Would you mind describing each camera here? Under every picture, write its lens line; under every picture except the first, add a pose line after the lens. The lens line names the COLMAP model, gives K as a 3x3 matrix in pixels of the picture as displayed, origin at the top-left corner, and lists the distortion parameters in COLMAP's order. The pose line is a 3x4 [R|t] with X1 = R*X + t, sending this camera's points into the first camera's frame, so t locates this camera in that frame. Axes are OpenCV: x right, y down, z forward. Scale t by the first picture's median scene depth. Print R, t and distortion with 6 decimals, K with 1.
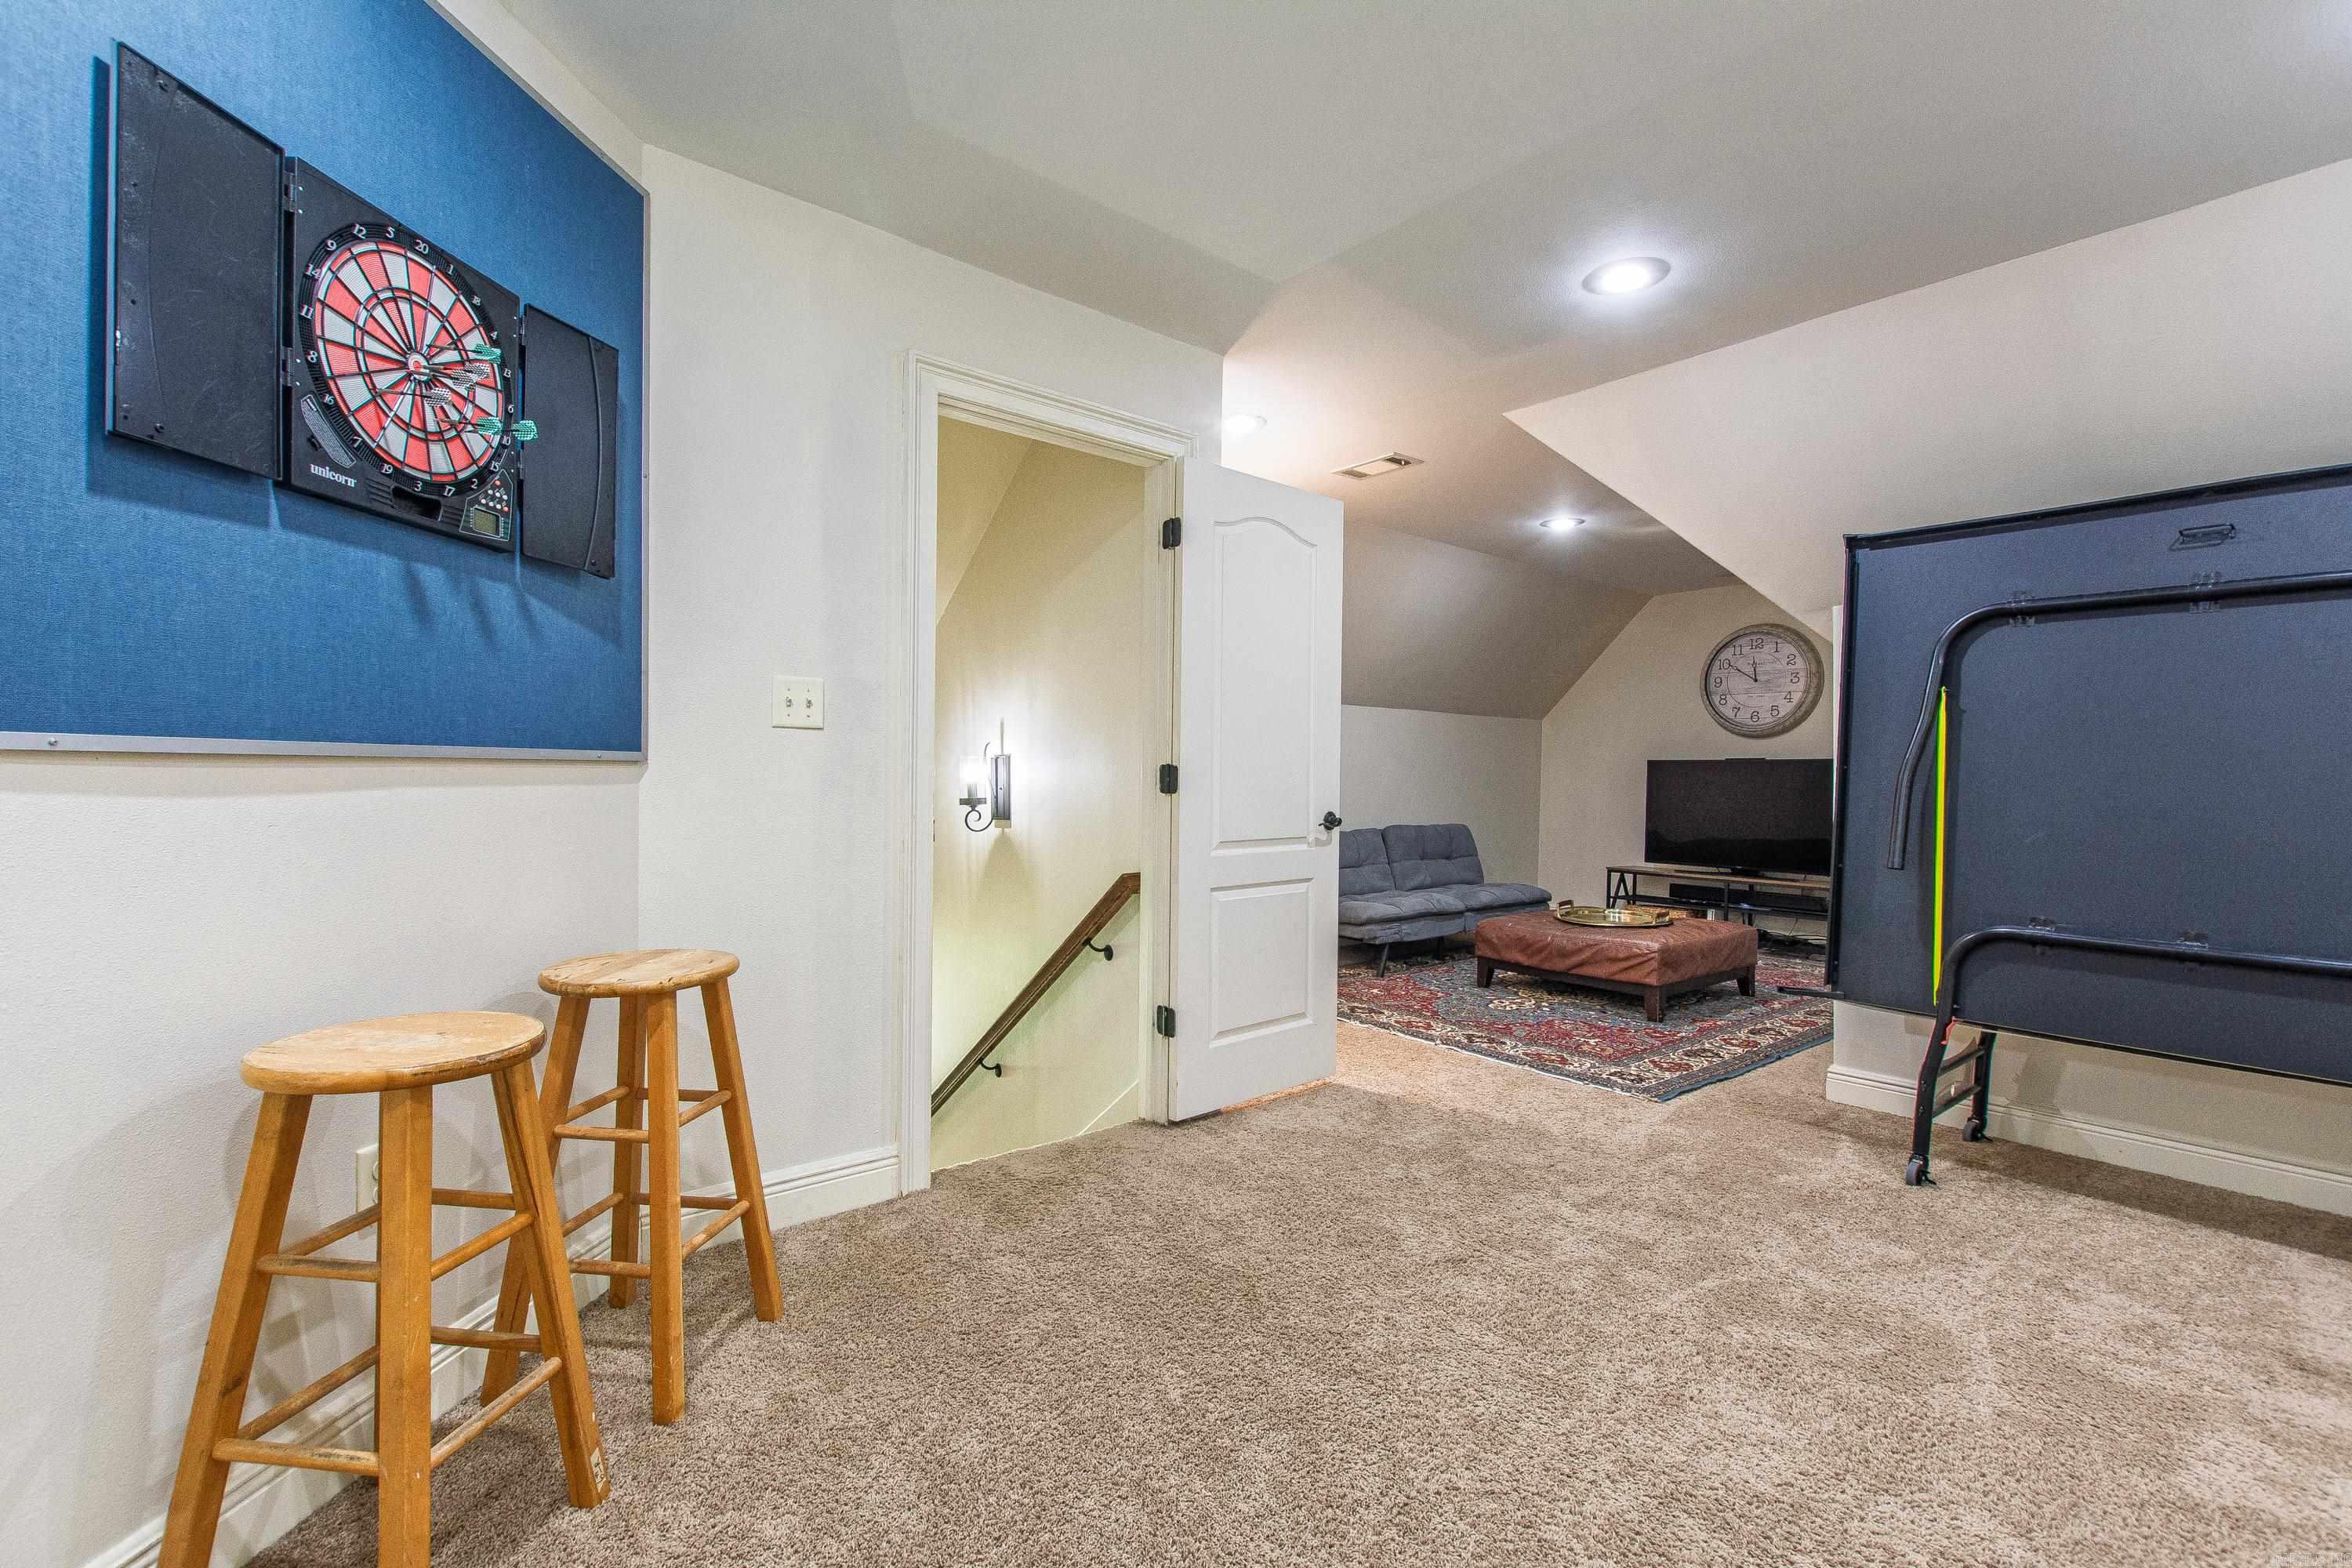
lens RADIAL K [[1022.1, 0, 1170.6], [0, 1022.1, 782.2], [0, 0, 1]] dist [0.004148, -0.000127]
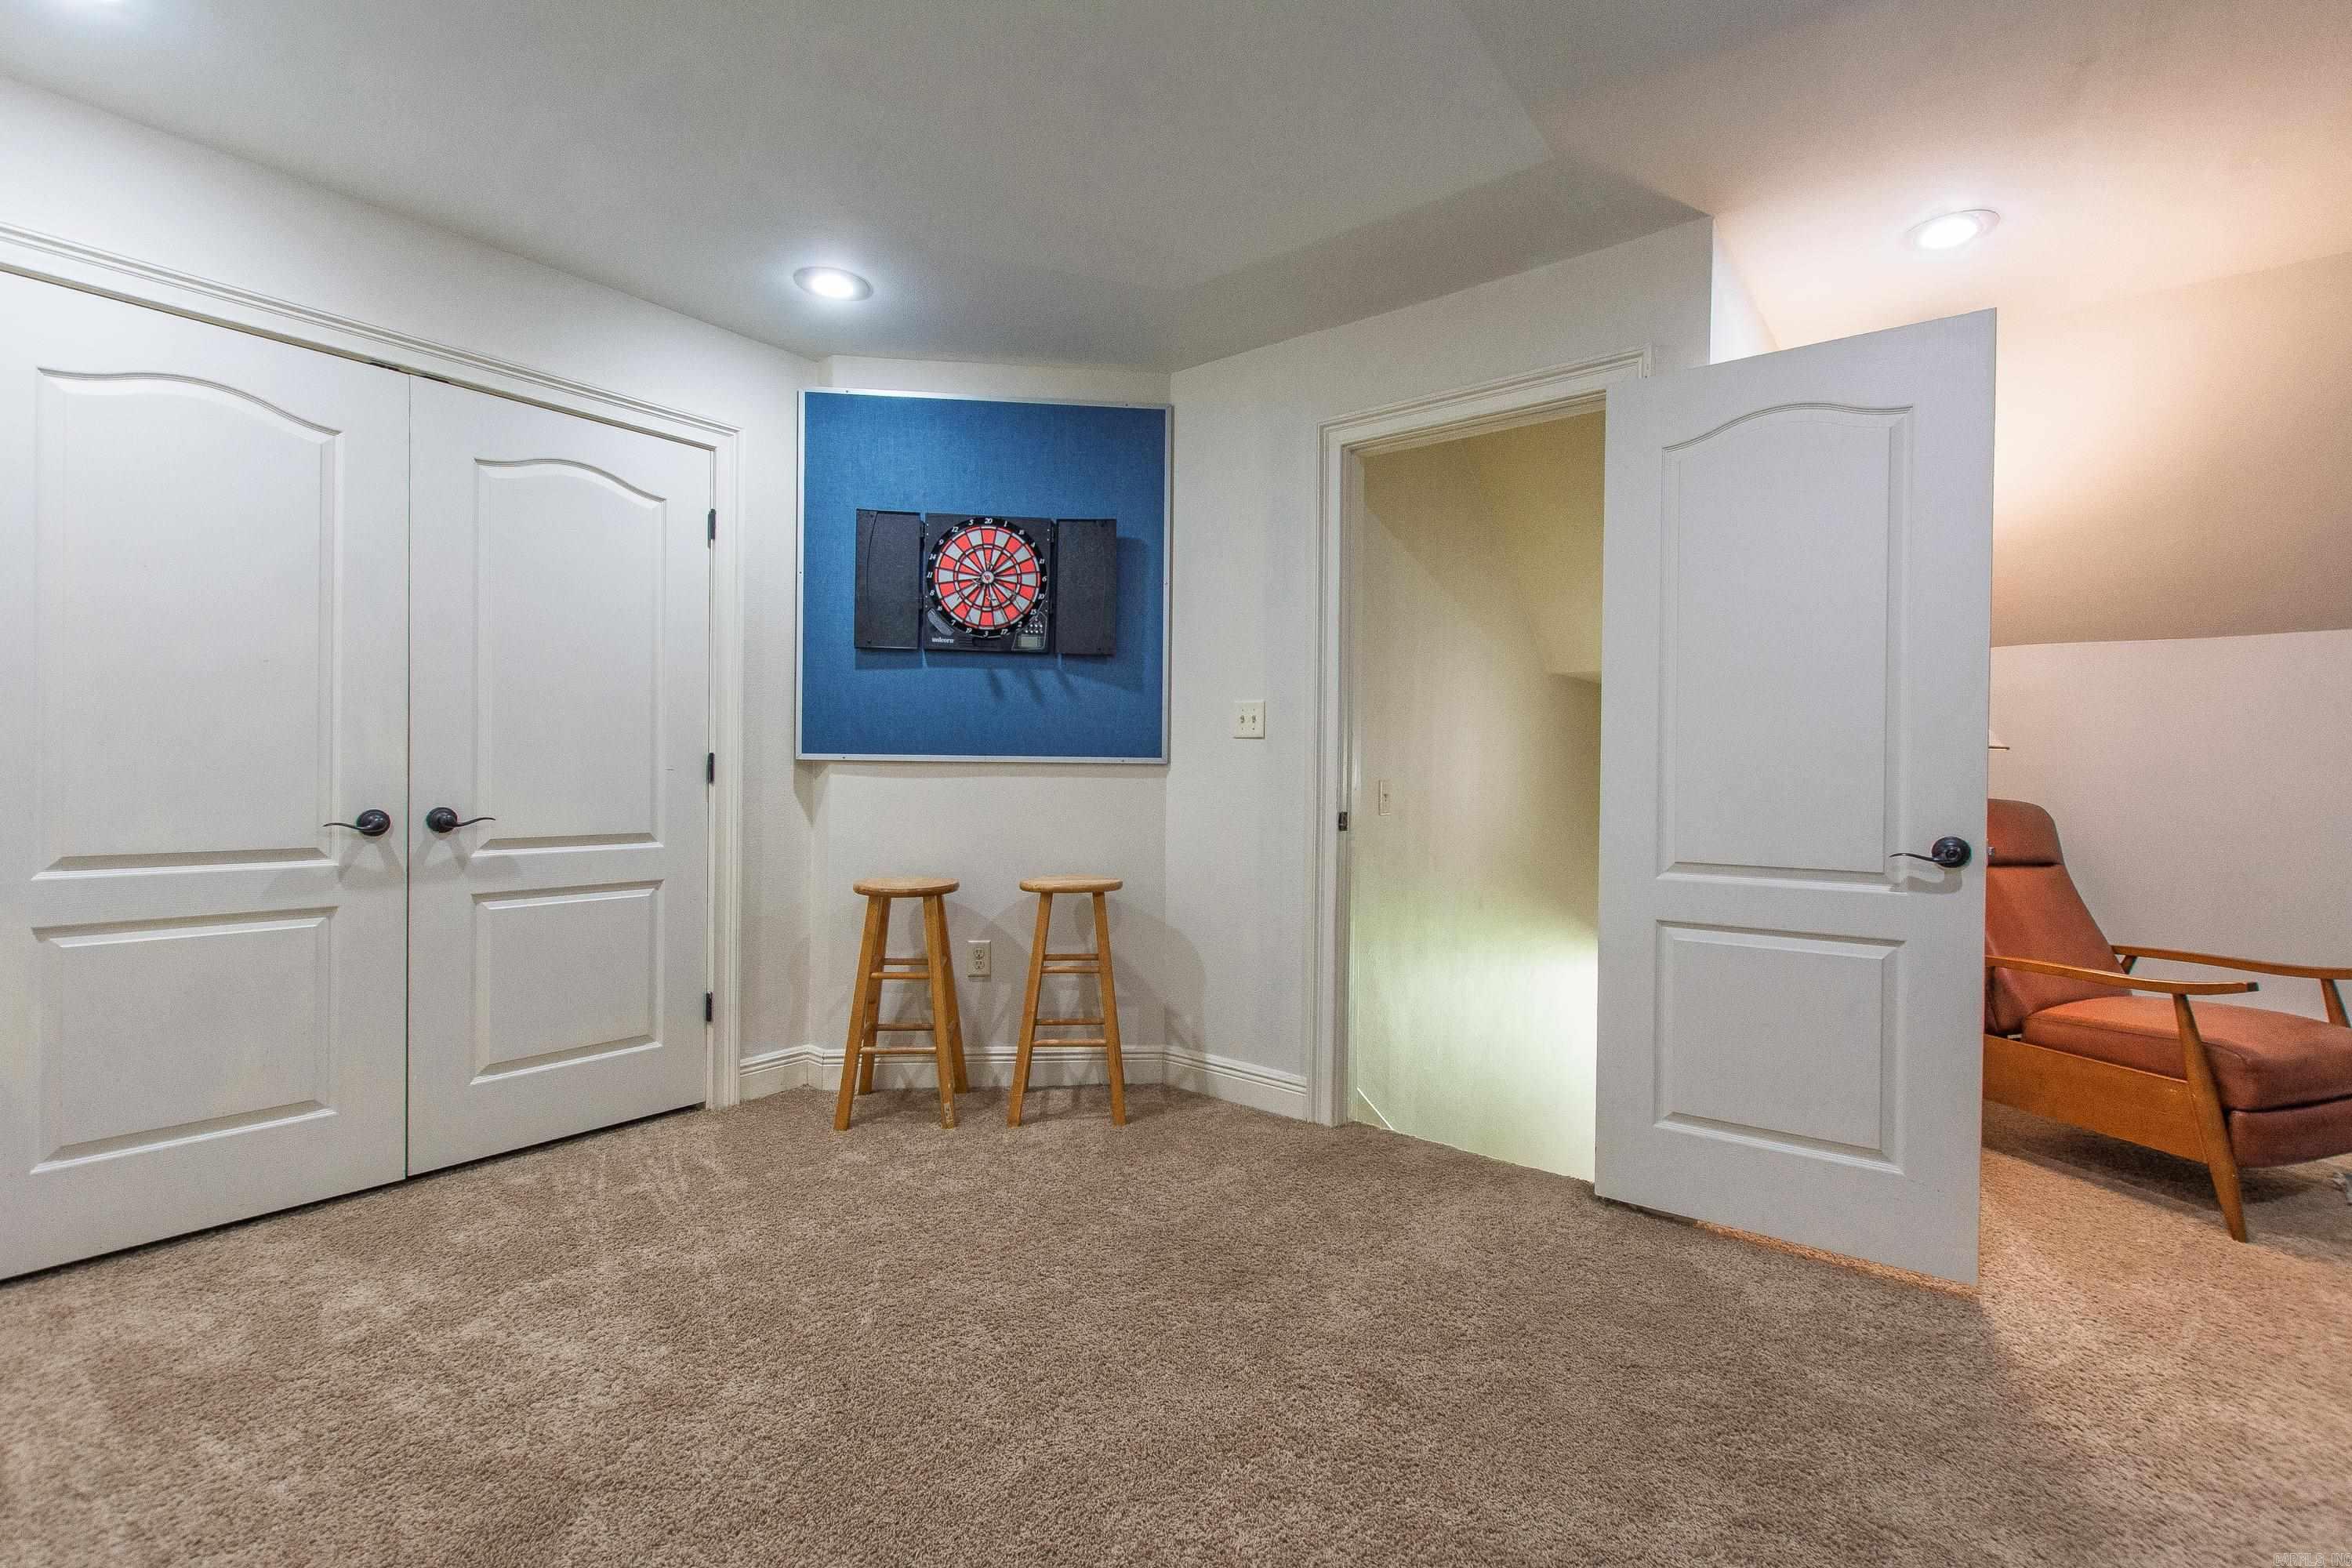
lens RADIAL K [[1022.1, 0, 1193.5], [0, 1022.1, 779.4], [0, 0, 1]] dist [0.004148, -0.000127]
pose [[0.220437, -0.001398, -0.975400, 0.455326], [-0.019897, 0.999784, -0.005929, 0.005301], [0.975198, 0.020715, 0.220361, 0.305685]]
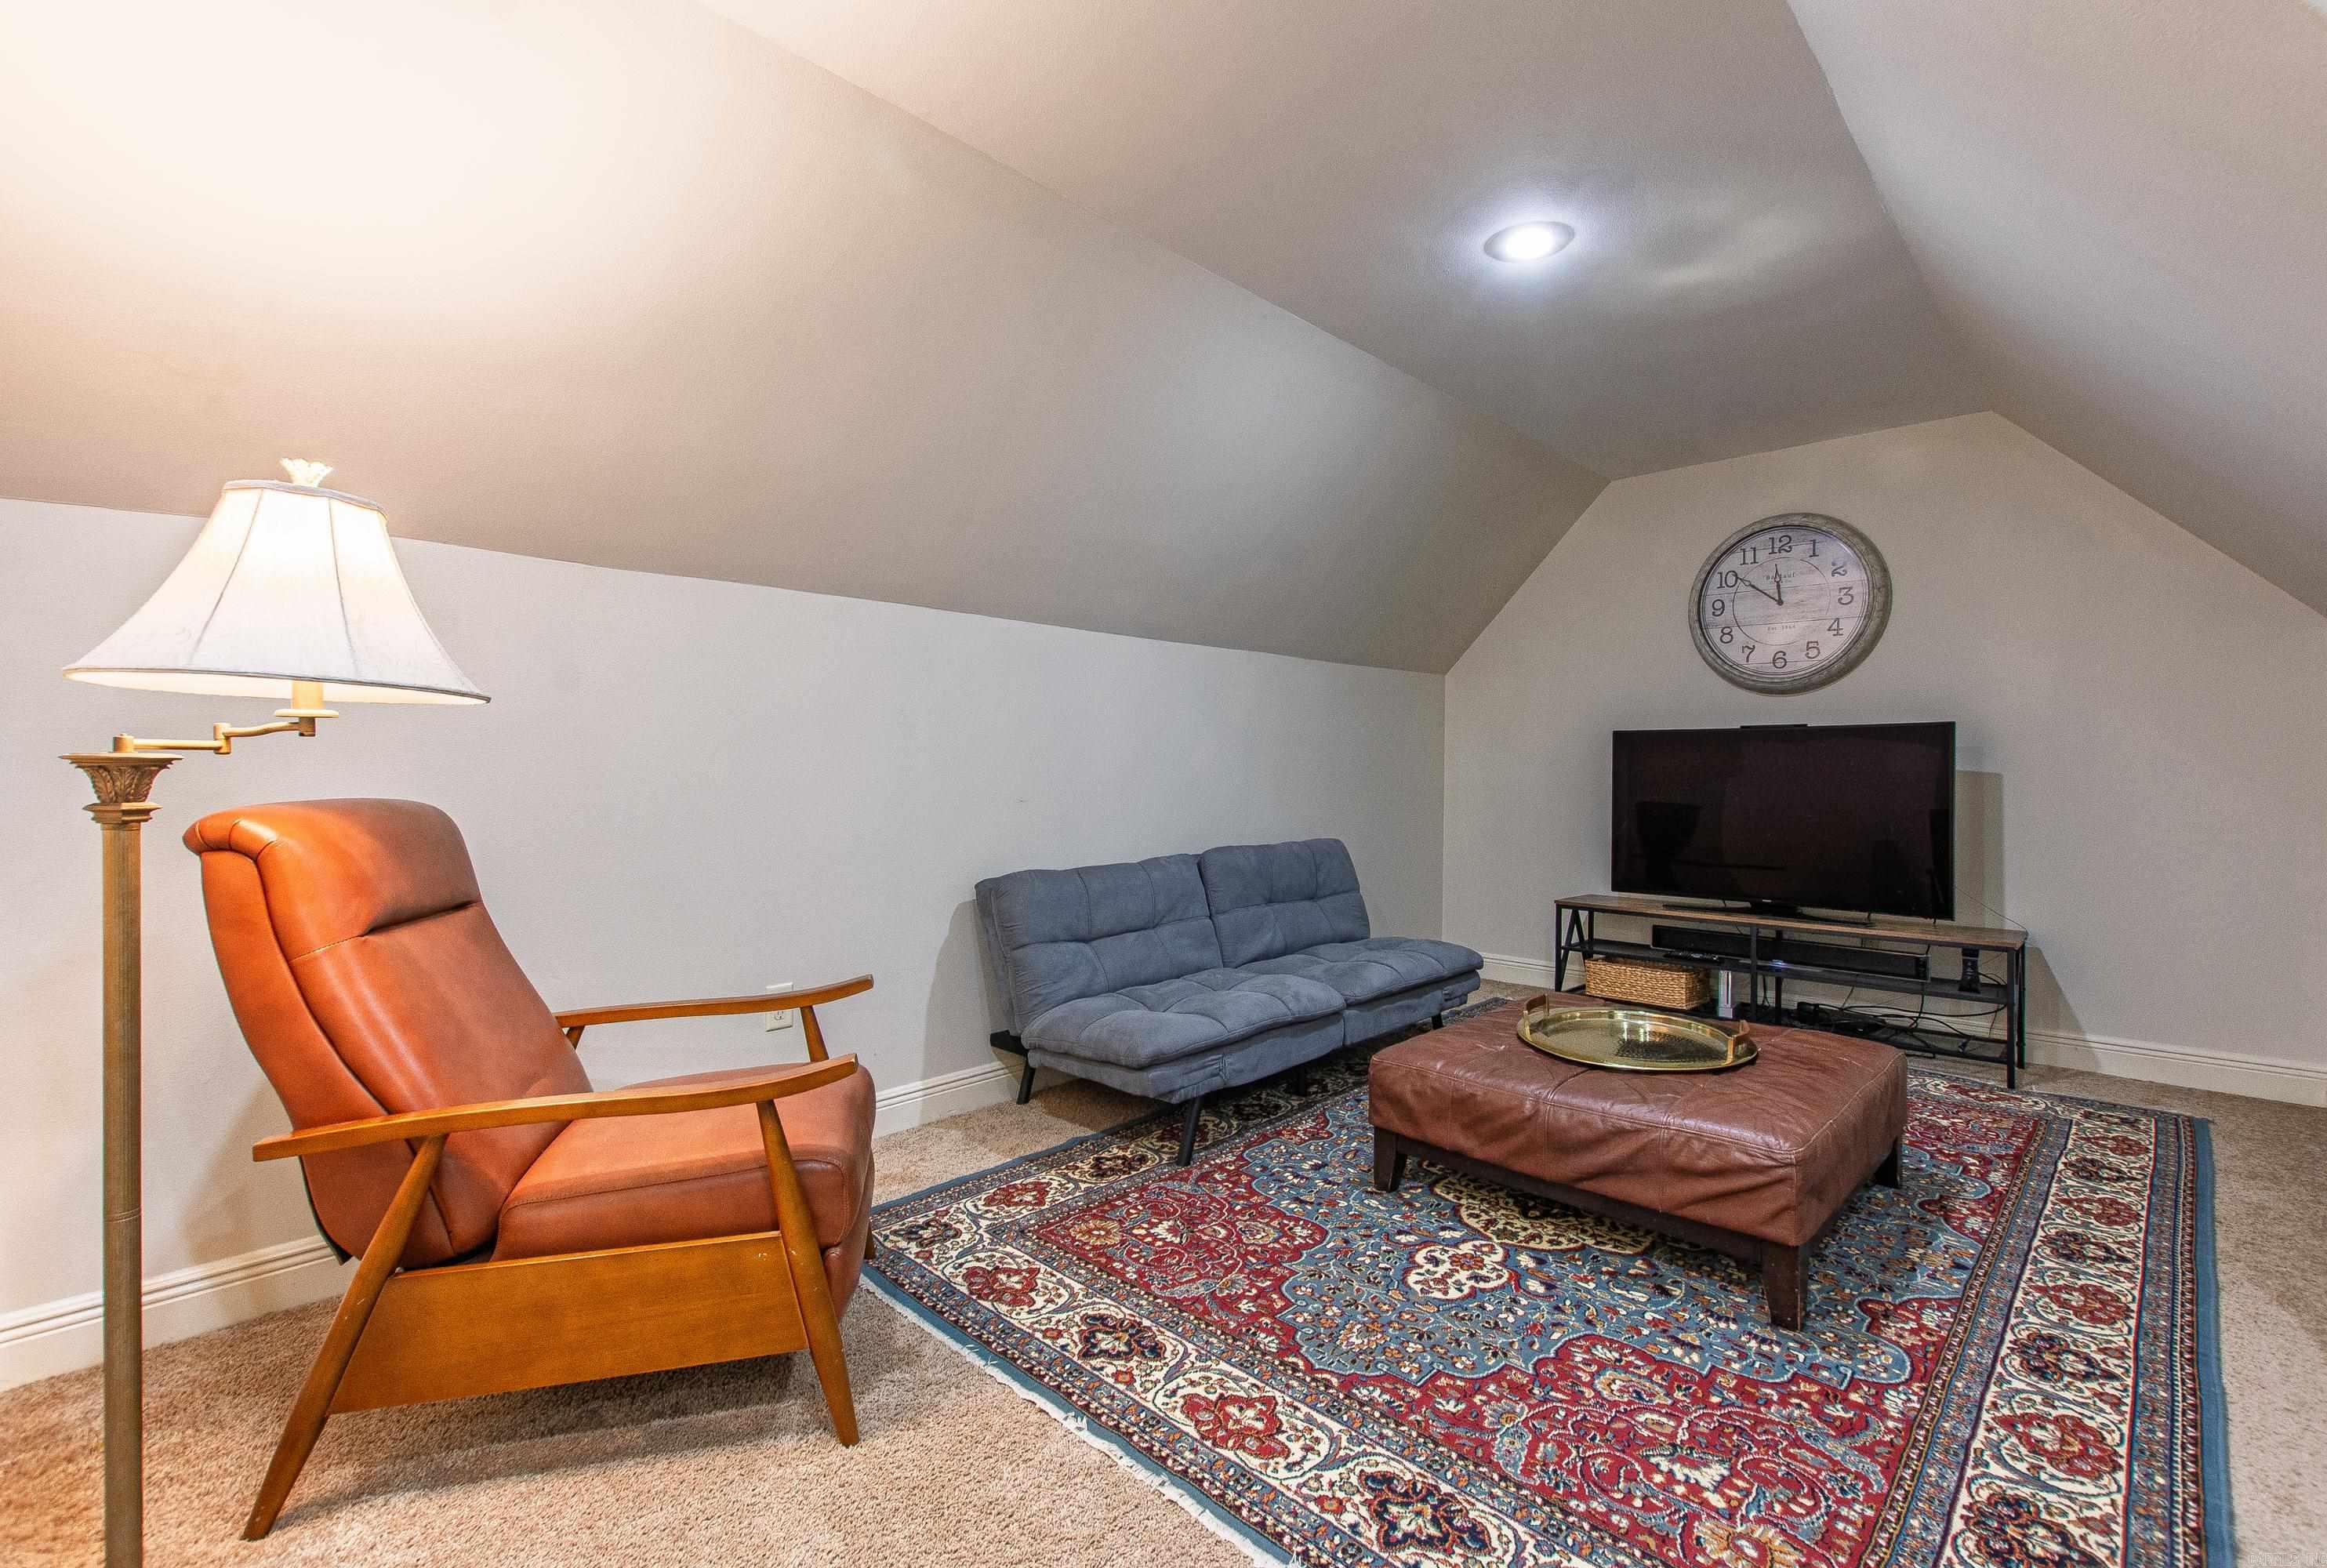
lens RADIAL K [[1020.4, 0, 1177.8], [0, 1020.4, 771.9], [0, 0, 1]] dist [0.001454, -0.000010]
pose [[0.990297, -0.015588, 0.138089, 0.151326], [0.015573, 0.999878, 0.001186, -0.002070], [-0.138091, 0.000976, 0.990419, 0.563286]]
